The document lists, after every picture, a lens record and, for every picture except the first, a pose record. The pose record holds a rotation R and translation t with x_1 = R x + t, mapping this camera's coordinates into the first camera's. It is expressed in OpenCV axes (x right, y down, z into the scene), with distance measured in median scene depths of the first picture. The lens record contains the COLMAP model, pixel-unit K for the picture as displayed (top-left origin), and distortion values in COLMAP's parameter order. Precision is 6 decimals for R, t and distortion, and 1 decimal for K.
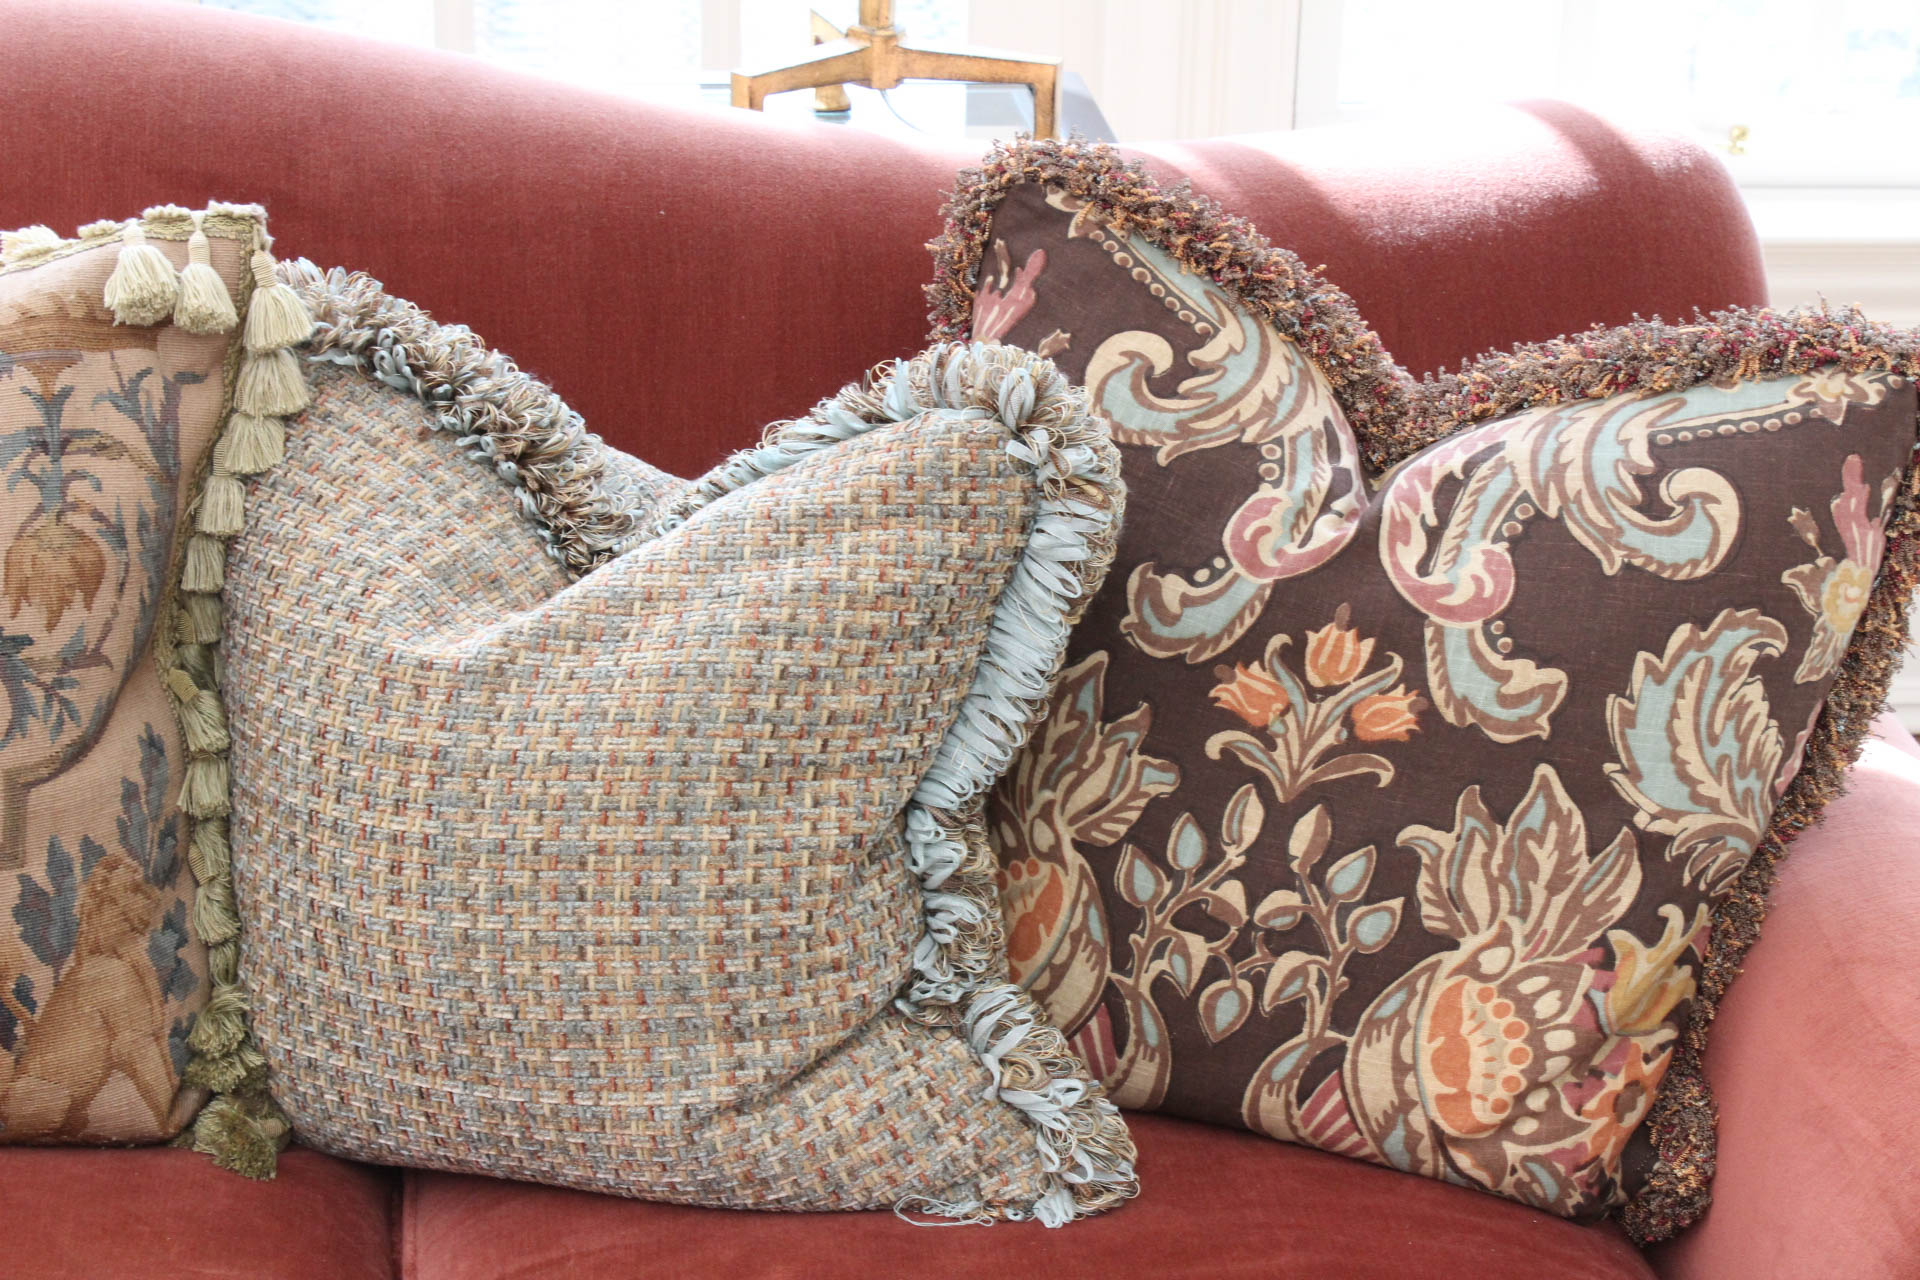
lens RADIAL K [[3816.1, 0, 961.9], [0, 3816.1, 626.1], [0, 0, 1]] dist [0.033843, 0.000000]
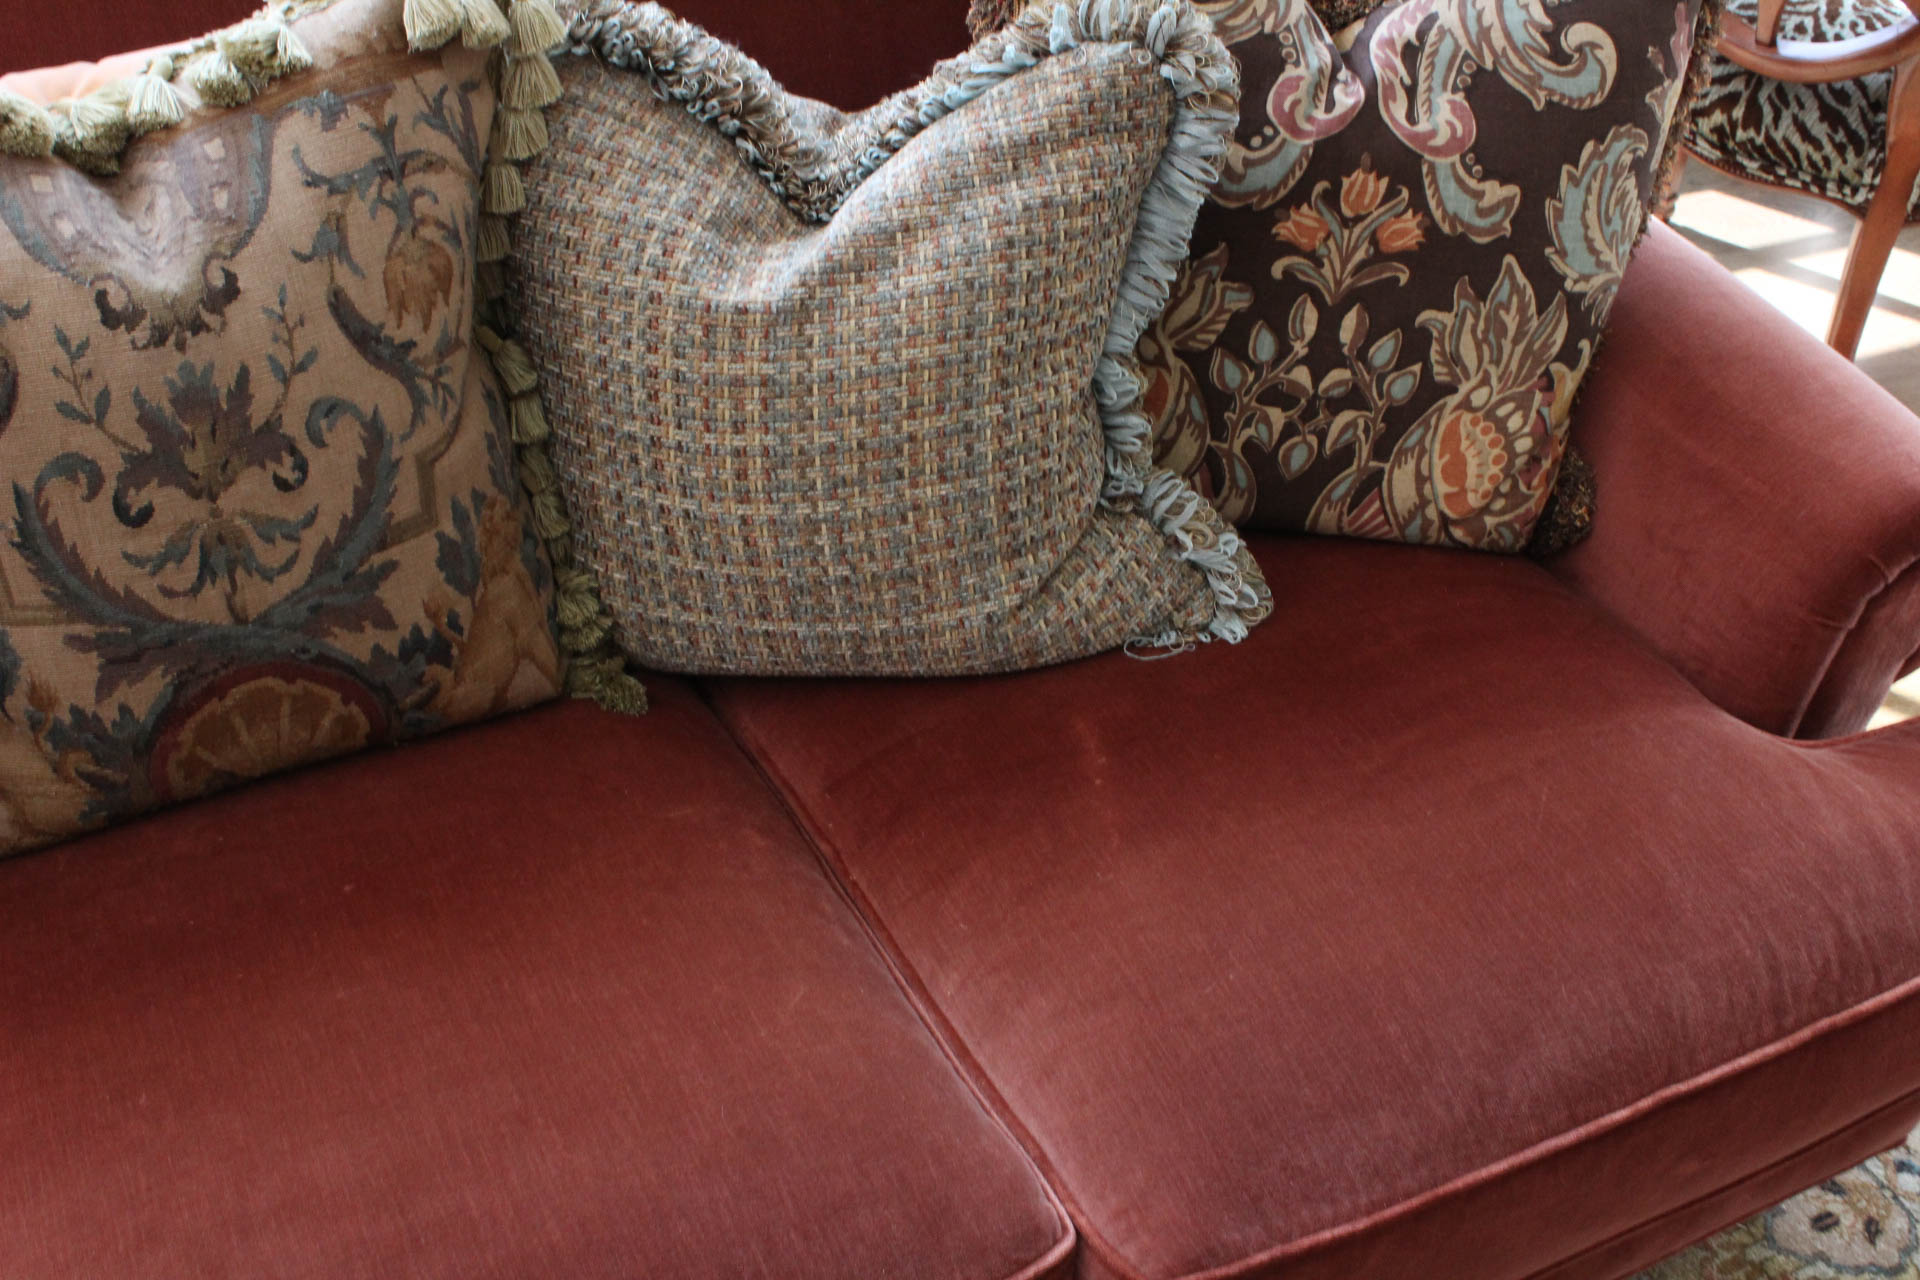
lens RADIAL K [[2119.2, 0, 970.5], [0, 2119.2, 664.2], [0, 0, 1]] dist [-0.082441, 0.000000]
pose [[0.939696, -0.199729, 0.277631, -0.275679], [0.096227, 0.933371, 0.345774, -0.108622], [-0.328194, -0.298207, 0.896304, 0.328026]]
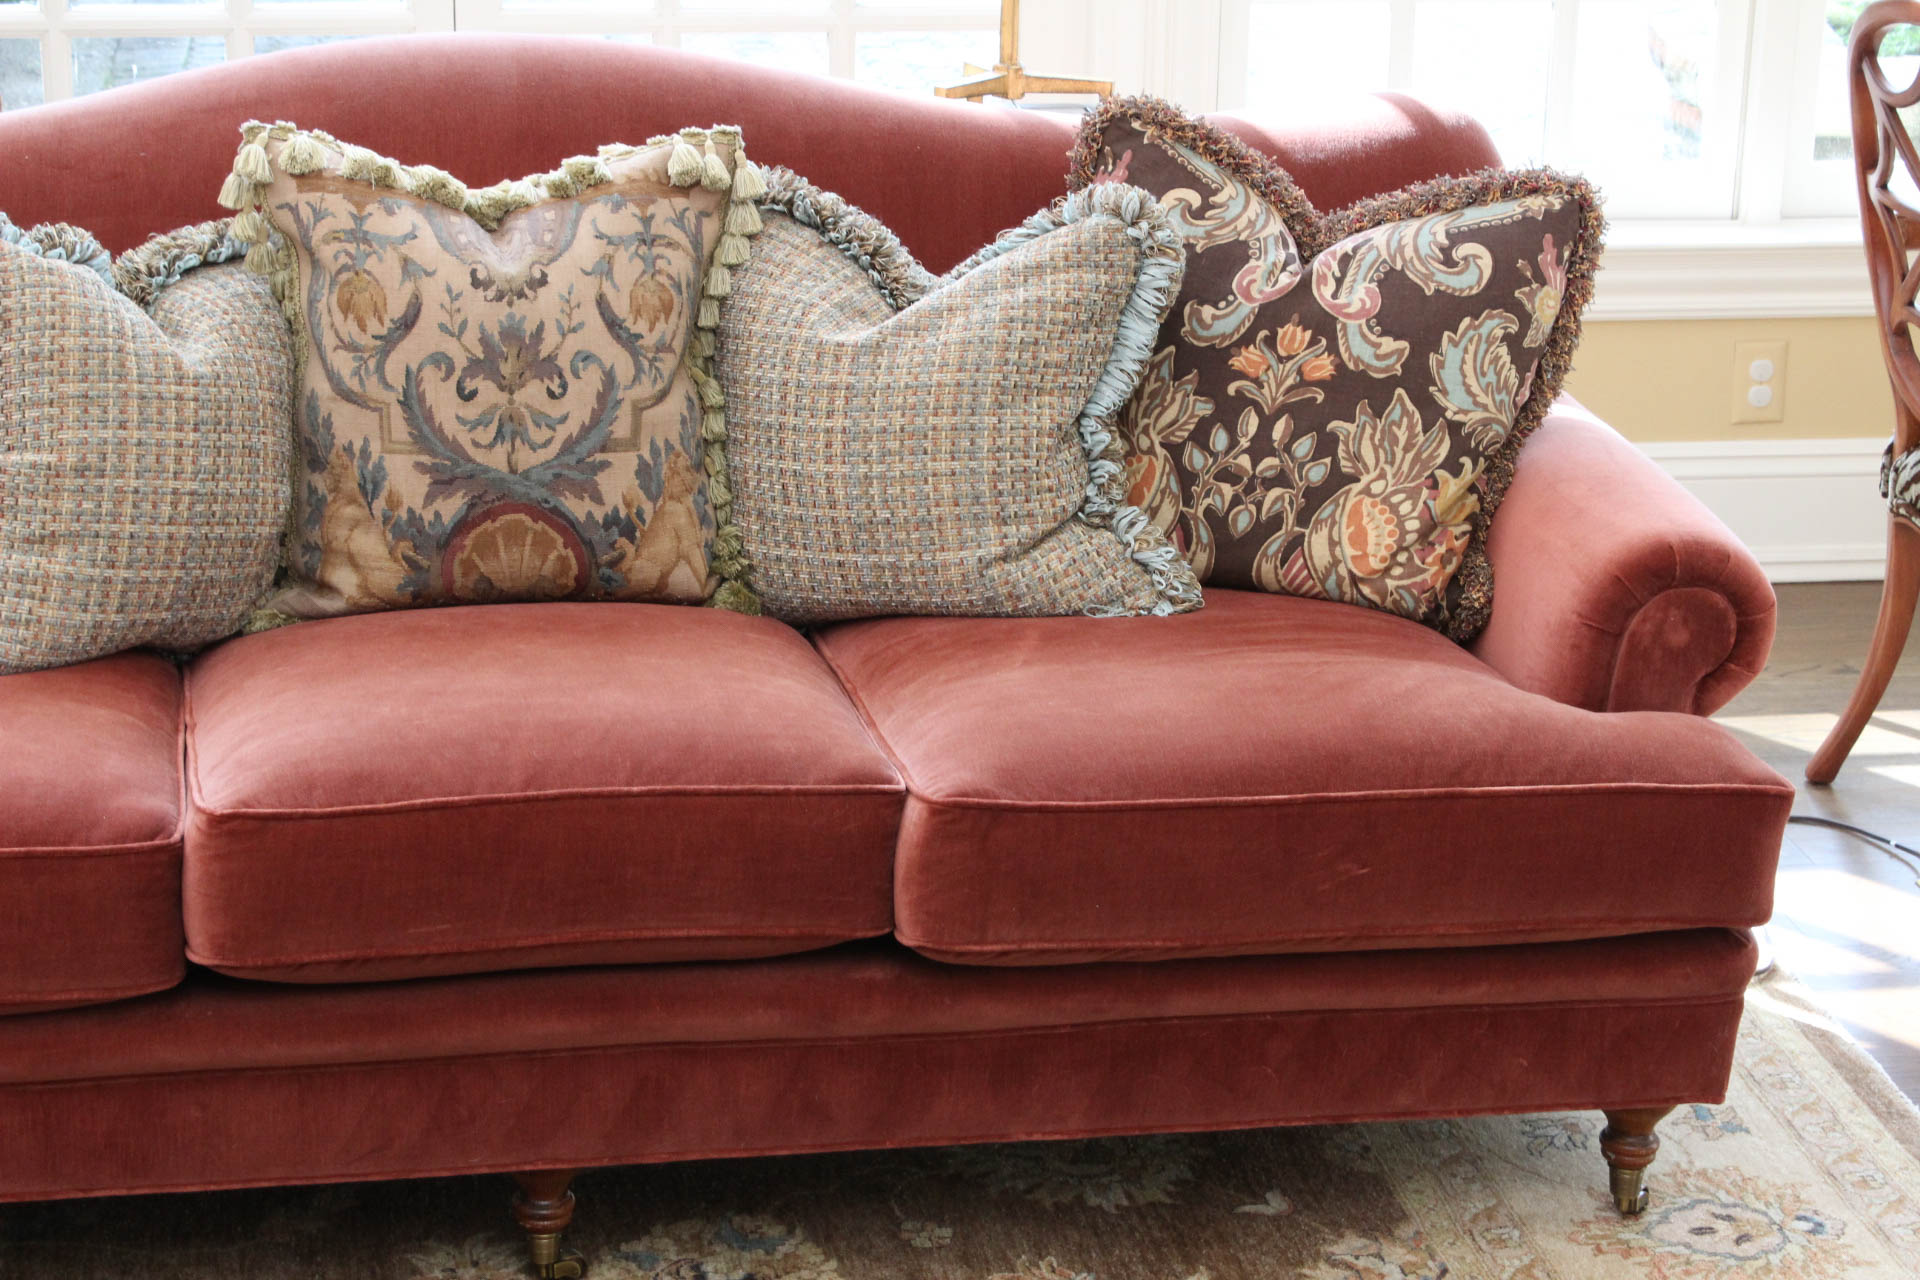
lens RADIAL K [[3935.4, 0, 934.8], [0, 3935.4, 610.7], [0, 0, 1]] dist [0.044607, 0.000000]
pose [[0.998787, -0.023617, 0.043214, -0.179218], [0.027329, 0.995795, -0.087440, 0.322461], [-0.040968, 0.088514, 0.995232, -1.013053]]
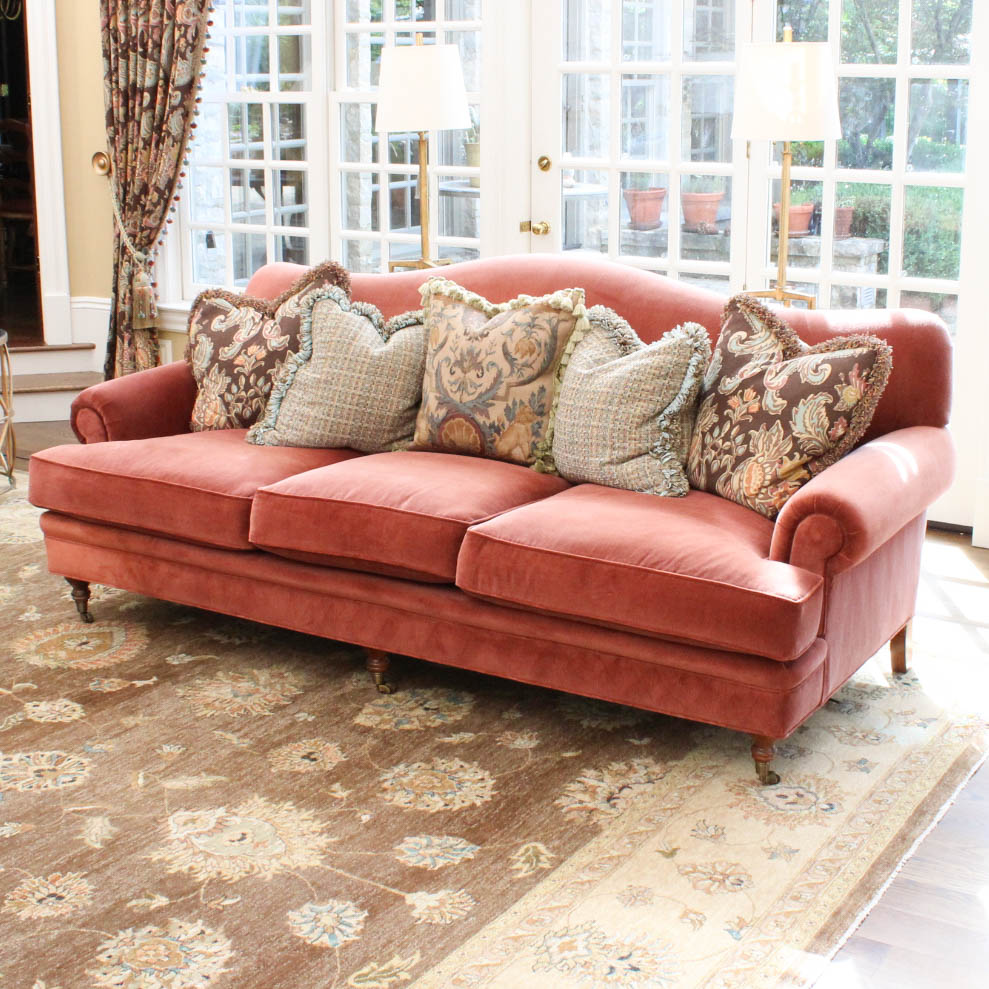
lens RADIAL K [[1586.6, 0, 523.7], [0, 1586.6, 442.3], [0, 0, 1]] dist [-0.165612, 0.000000]
pose [[0.792129, 0.116458, -0.599140, 1.057629], [-0.215843, 0.971647, -0.096504, 0.313999], [0.570914, 0.205764, 0.794807, -0.696671]]
